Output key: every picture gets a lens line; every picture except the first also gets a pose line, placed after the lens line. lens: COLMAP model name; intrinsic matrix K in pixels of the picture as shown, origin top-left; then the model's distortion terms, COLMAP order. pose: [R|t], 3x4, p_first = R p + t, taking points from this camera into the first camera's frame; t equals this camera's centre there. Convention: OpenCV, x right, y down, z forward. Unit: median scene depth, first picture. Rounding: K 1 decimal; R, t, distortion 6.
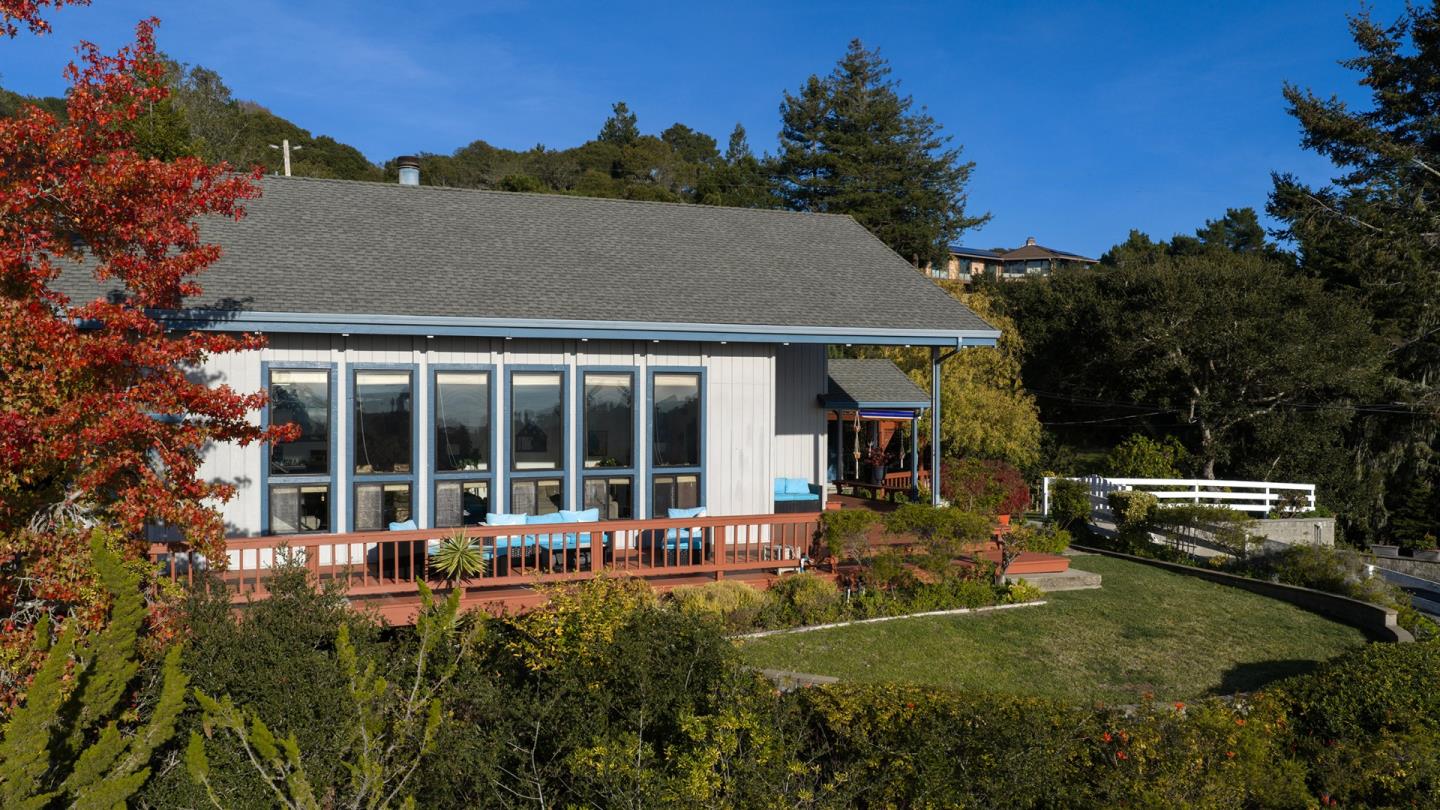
lens RADIAL K [[1173.4, 0, 720.0], [0, 1173.4, 405.0], [0, 0, 1]] dist [-0.000628, -0.008770]
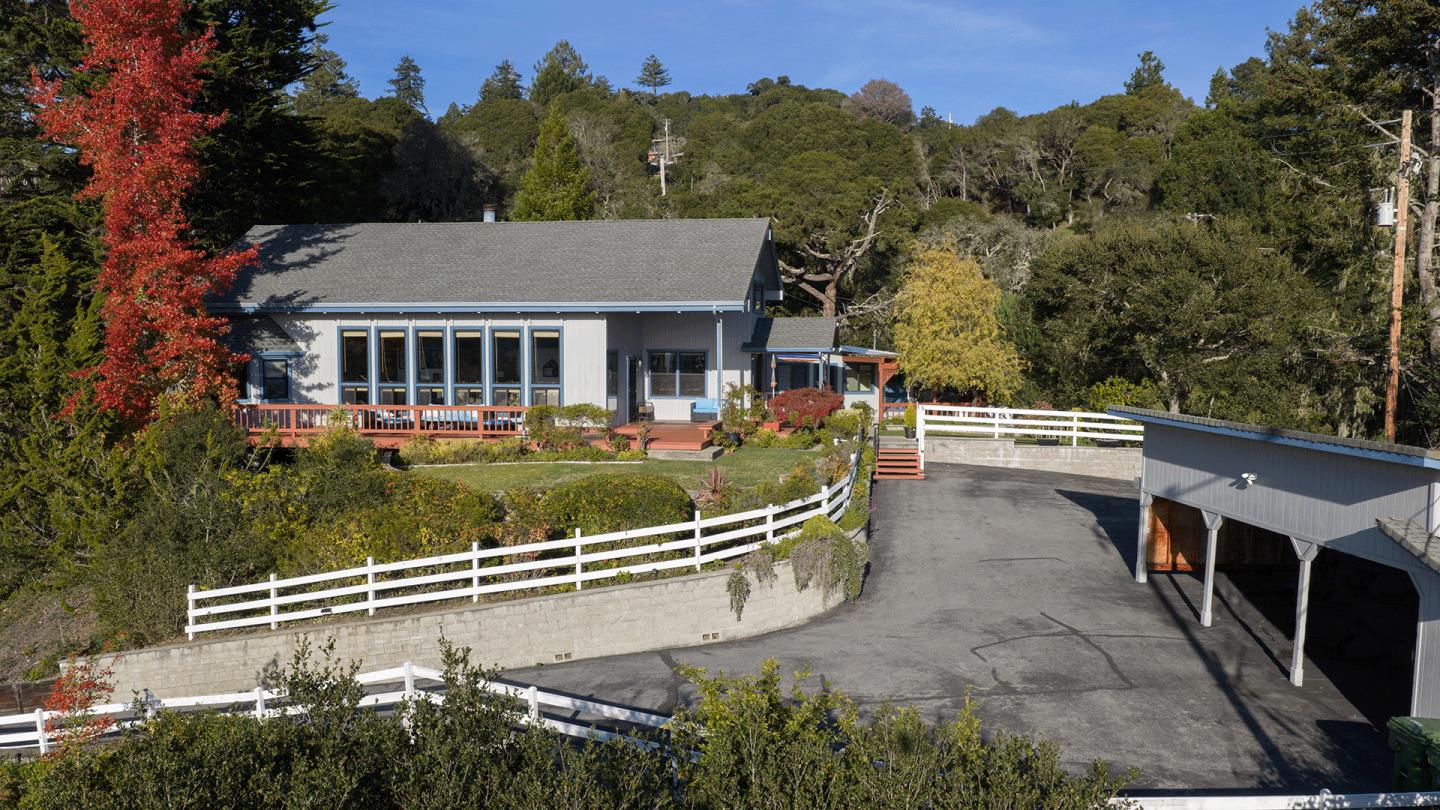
lens RADIAL K [[1155.5, 0, 720.0], [0, 1155.5, 405.0], [0, 0, 1]] dist [0.011489, -0.003291]
pose [[0.846511, 0.028363, -0.531615, 0.831225], [-0.004924, 0.998954, 0.045456, 0.003914], [0.532349, -0.035861, 0.845765, -0.247274]]
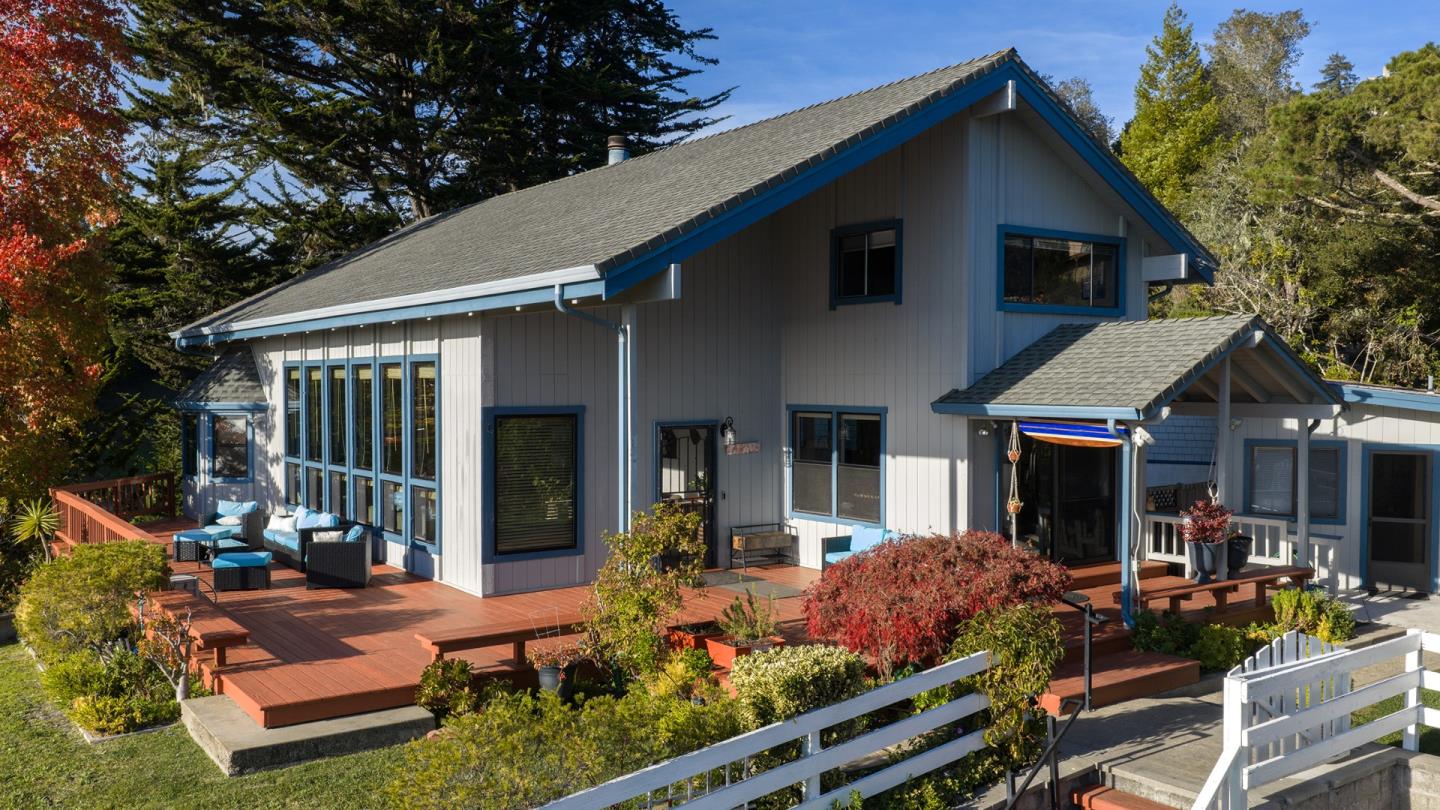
lens RADIAL K [[1173.4, 0, 720.0], [0, 1173.4, 405.0], [0, 0, 1]] dist [-0.000628, -0.008770]
pose [[0.280577, 0.016954, -0.959682, 0.592647], [-0.009157, 0.999846, 0.014986, -0.008995], [0.959788, 0.004583, 0.280688, 0.729220]]
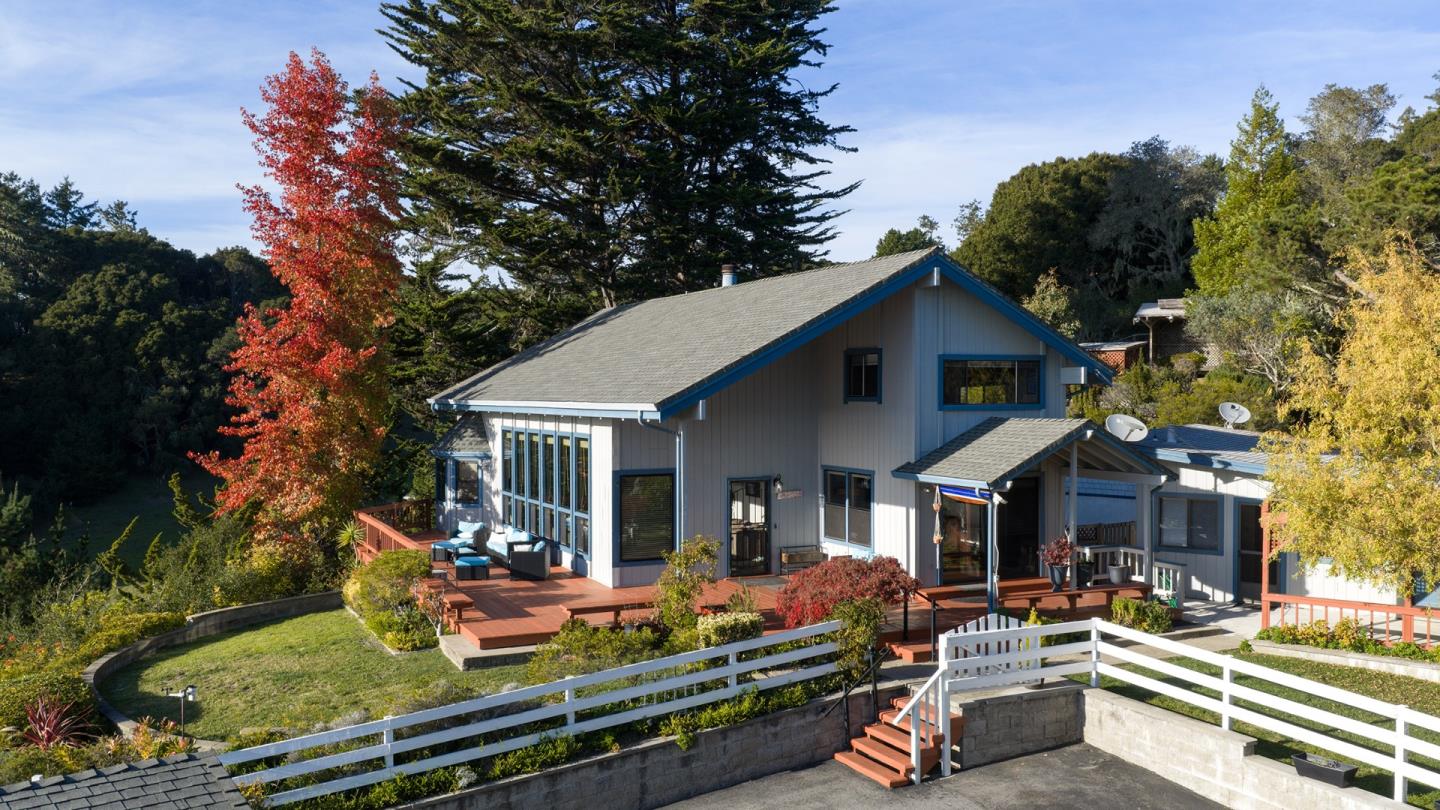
lens RADIAL K [[1155.5, 0, 720.0], [0, 1155.5, 405.0], [0, 0, 1]] dist [0.011489, -0.003291]
pose [[0.100616, 0.008340, -0.994890, 0.919661], [-0.007741, 0.999941, 0.007600, -0.056537], [0.994895, 0.006937, 0.100675, 0.769723]]
